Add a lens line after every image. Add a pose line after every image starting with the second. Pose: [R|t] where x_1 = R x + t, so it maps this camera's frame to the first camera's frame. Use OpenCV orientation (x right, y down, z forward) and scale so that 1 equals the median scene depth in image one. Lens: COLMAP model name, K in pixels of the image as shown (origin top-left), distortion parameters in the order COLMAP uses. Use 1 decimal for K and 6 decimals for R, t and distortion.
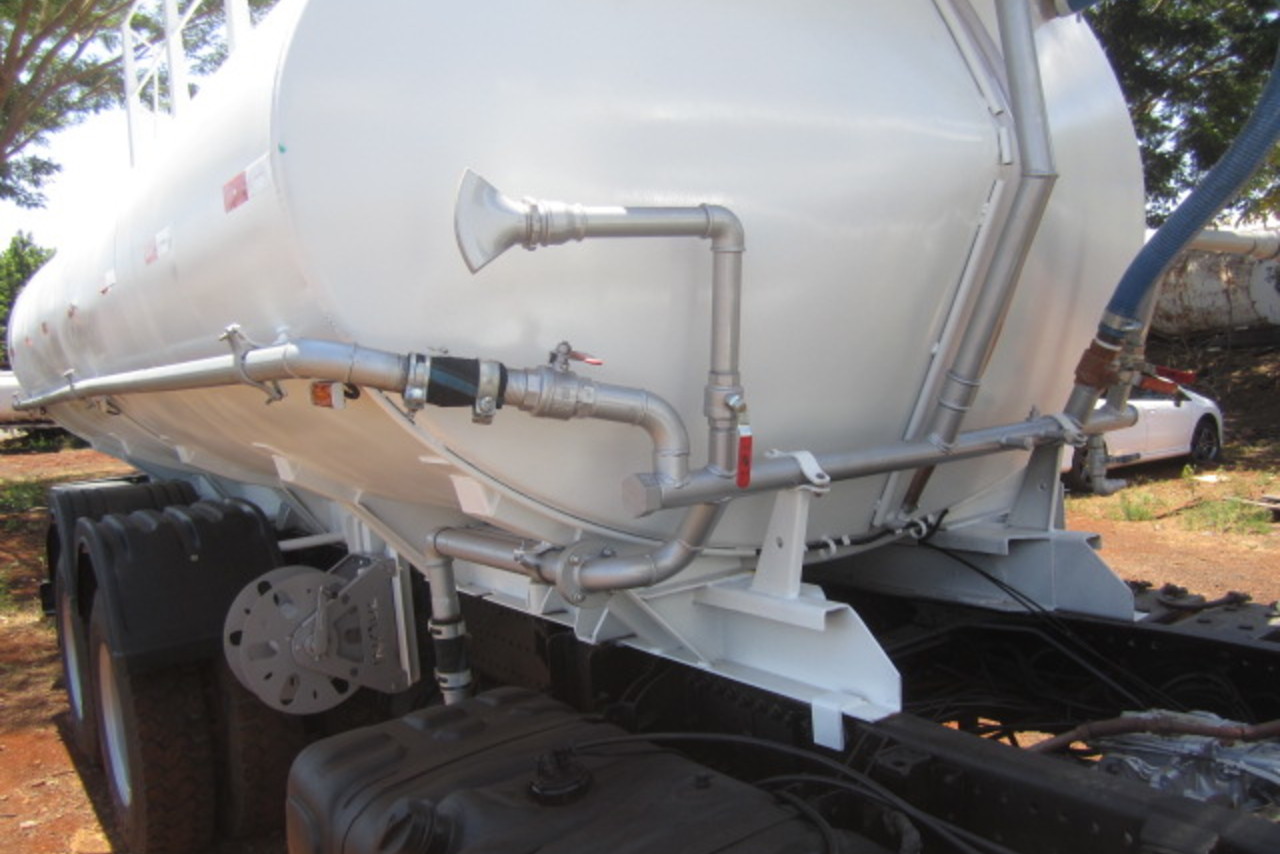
lens RADIAL K [[1087.0, 0, 644.0], [0, 1087.0, 424.7], [0, 0, 1]] dist [-0.035564, -0.011326]
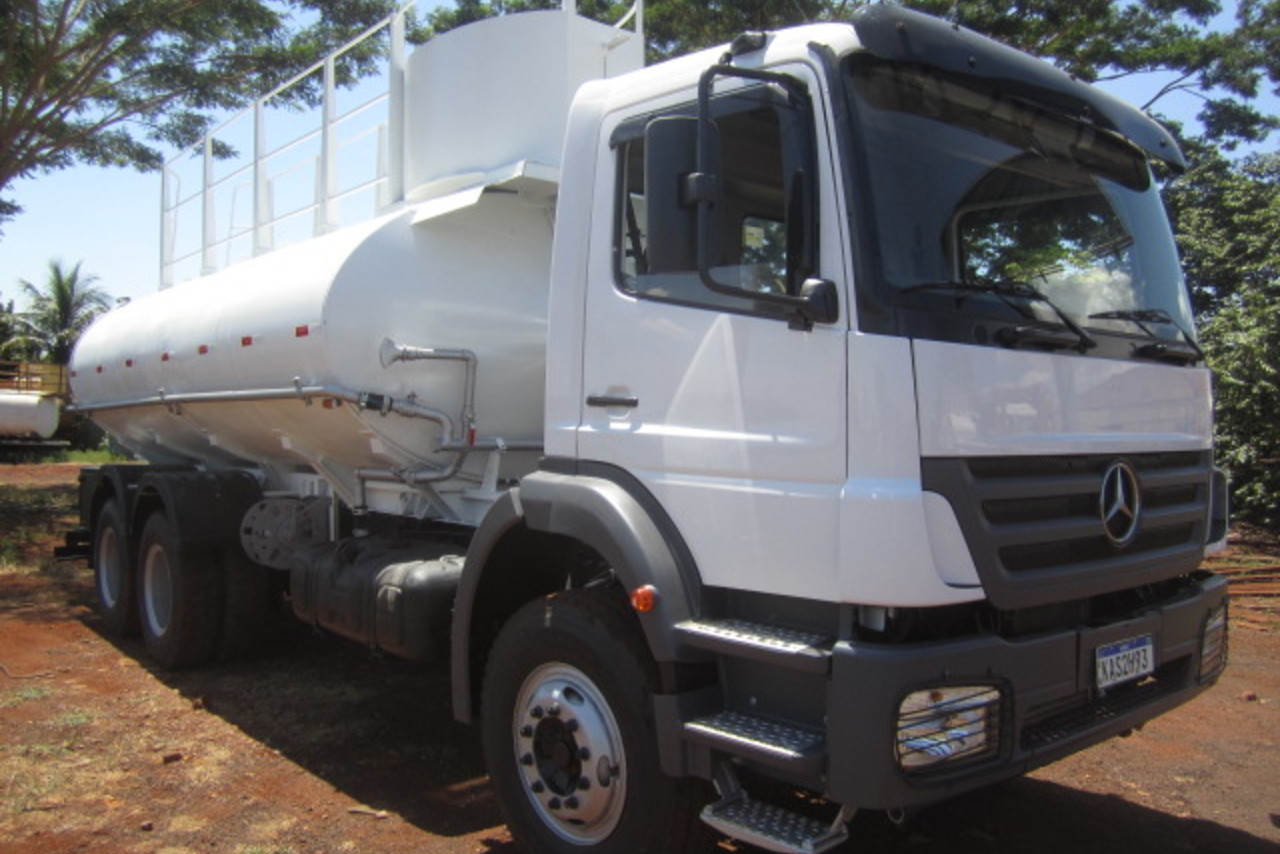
lens RADIAL K [[1087.0, 0, 633.9], [0, 1087.0, 426.3], [0, 0, 1]] dist [-0.035564, -0.011326]
pose [[0.994262, 0.071669, 0.079414, 0.288108], [-0.066932, 0.995904, -0.060789, 0.152259], [-0.083445, 0.055125, 0.994986, -1.933694]]
